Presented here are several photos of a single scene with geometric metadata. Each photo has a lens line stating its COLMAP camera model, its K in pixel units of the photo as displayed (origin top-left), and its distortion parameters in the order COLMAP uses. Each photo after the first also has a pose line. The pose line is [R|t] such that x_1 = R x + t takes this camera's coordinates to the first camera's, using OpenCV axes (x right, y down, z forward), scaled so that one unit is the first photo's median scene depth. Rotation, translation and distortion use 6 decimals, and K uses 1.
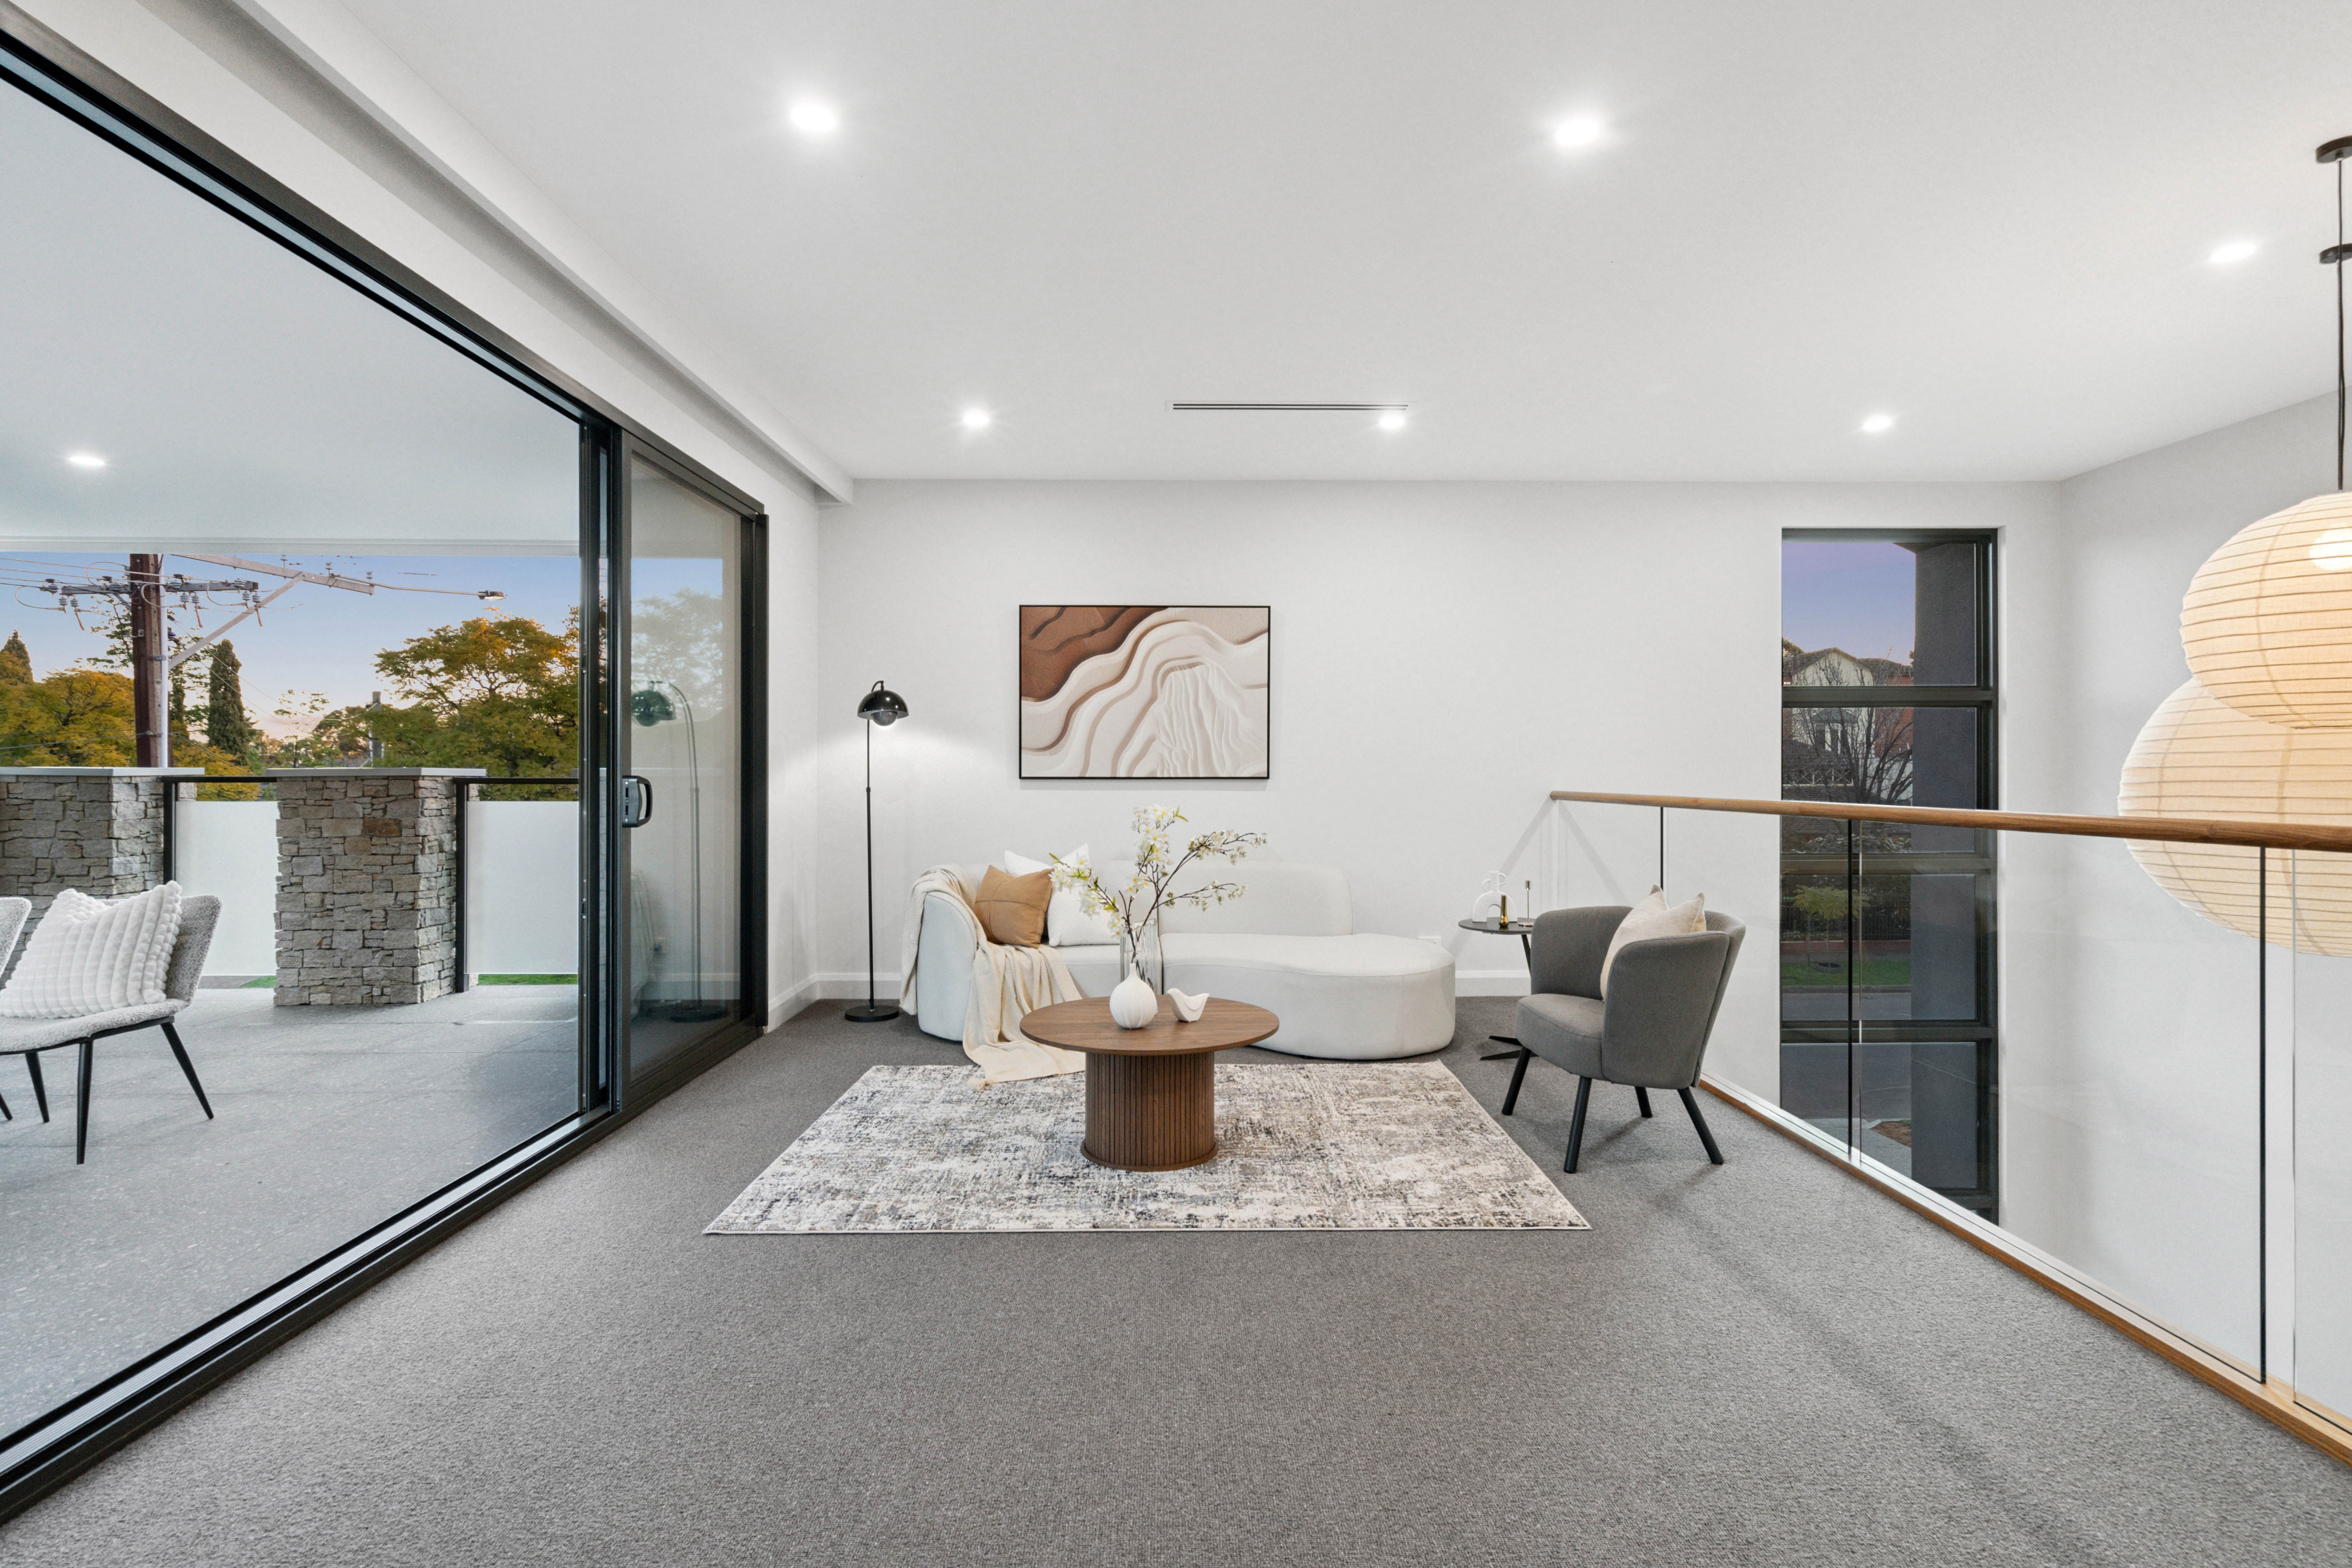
lens RADIAL K [[1168.5, 0, 1171.0], [0, 1168.5, 761.3], [0, 0, 1]] dist [0.000647, 0.000652]
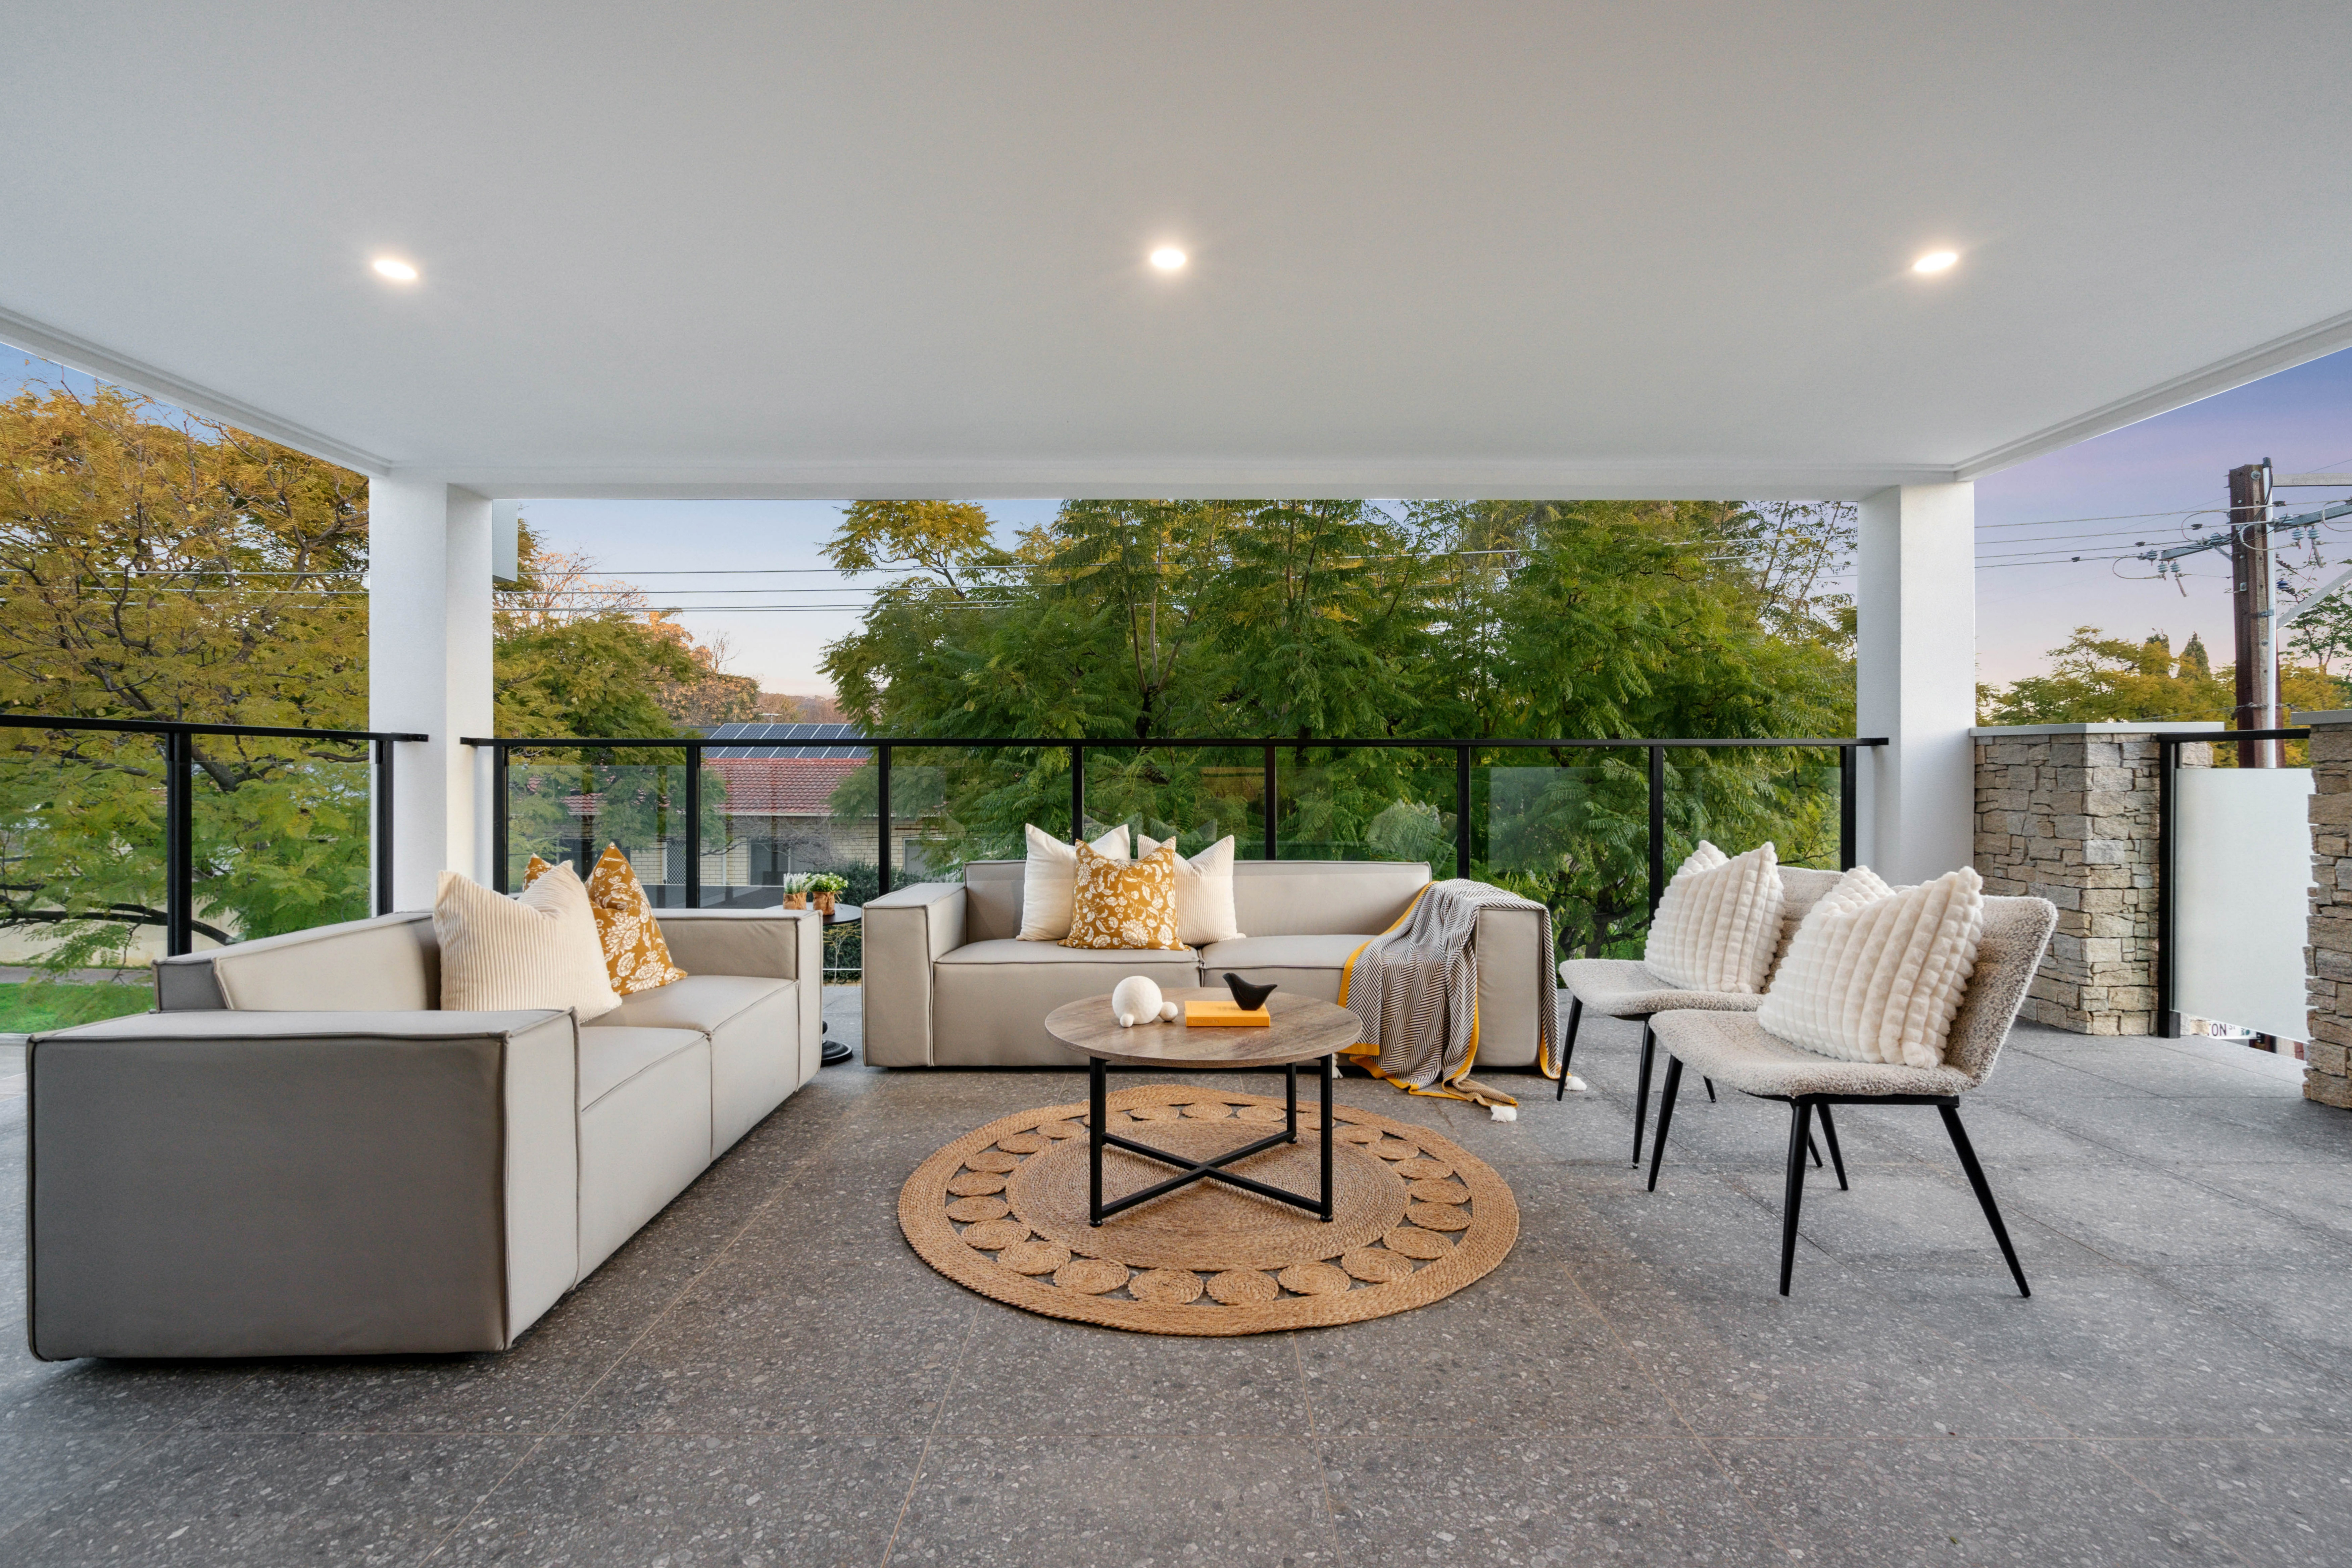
lens RADIAL K [[1090.1, 0, 1188.9], [0, 1090.1, 776.3], [0, 0, 1]] dist [0.000575, -0.000048]
pose [[0.026746, 0.005830, -0.999625, -0.212167], [0.003068, 0.999978, 0.005914, 0.035172], [0.999638, -0.003225, 0.026728, 0.400806]]
